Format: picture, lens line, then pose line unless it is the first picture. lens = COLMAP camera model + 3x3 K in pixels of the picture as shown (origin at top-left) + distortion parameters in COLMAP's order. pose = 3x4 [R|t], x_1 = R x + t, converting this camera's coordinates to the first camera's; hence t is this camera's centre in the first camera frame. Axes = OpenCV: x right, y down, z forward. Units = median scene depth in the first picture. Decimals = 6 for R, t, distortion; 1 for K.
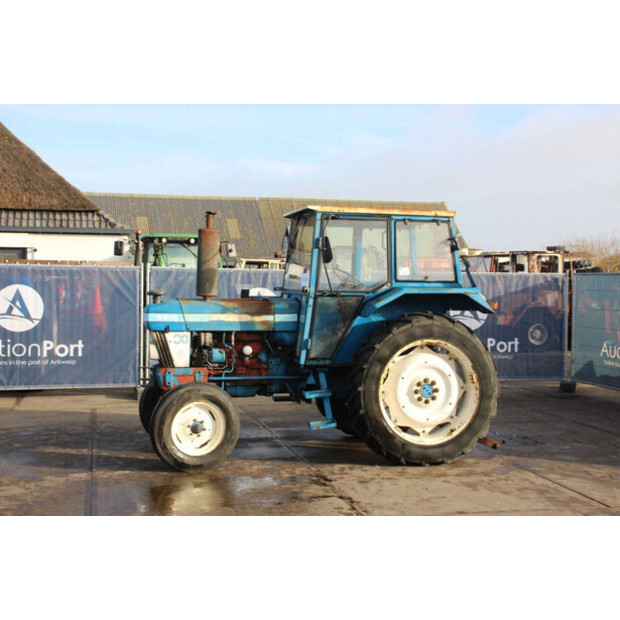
lens RADIAL K [[882.3, 0, 310.0], [0, 882.3, 310.0], [0, 0, 1]] dist [0.036858, 0.042876]
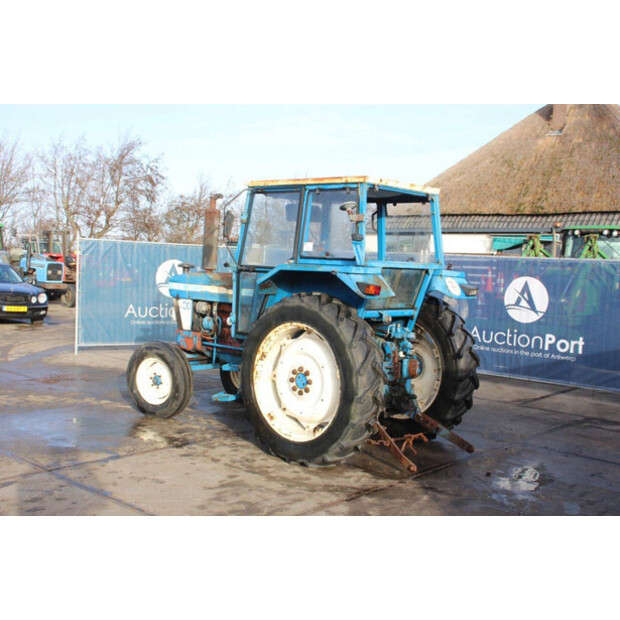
lens RADIAL K [[745.4, 0, 310.0], [0, 745.4, 310.0], [0, 0, 1]] dist [-0.022446, 0.008641]
pose [[0.562695, 0.065831, -0.824039, 0.747596], [-0.062550, 0.997357, 0.036965, -0.007656], [0.824295, 0.030744, 0.565326, 0.580256]]
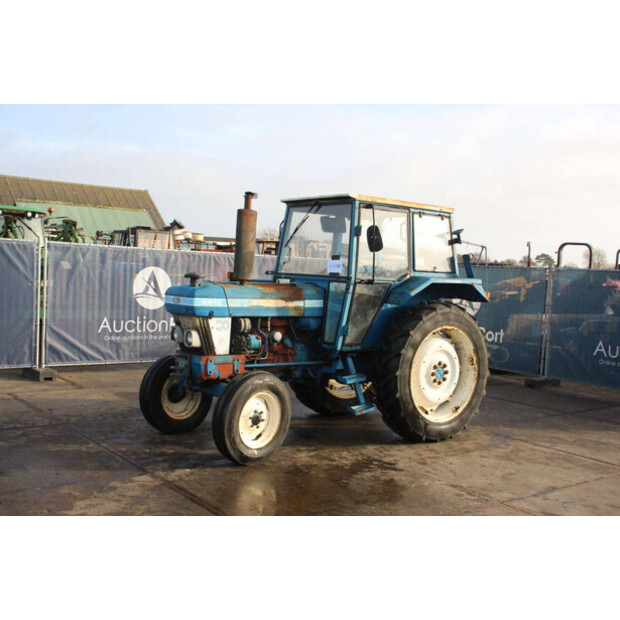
lens RADIAL K [[745.4, 0, 310.0], [0, 745.4, 310.0], [0, 0, 1]] dist [-0.022446, 0.008641]
pose [[0.912810, 0.008646, 0.408294, -0.385663], [-0.023639, 0.999218, 0.031690, -0.010770], [-0.407701, -0.038579, 0.912300, 0.234187]]
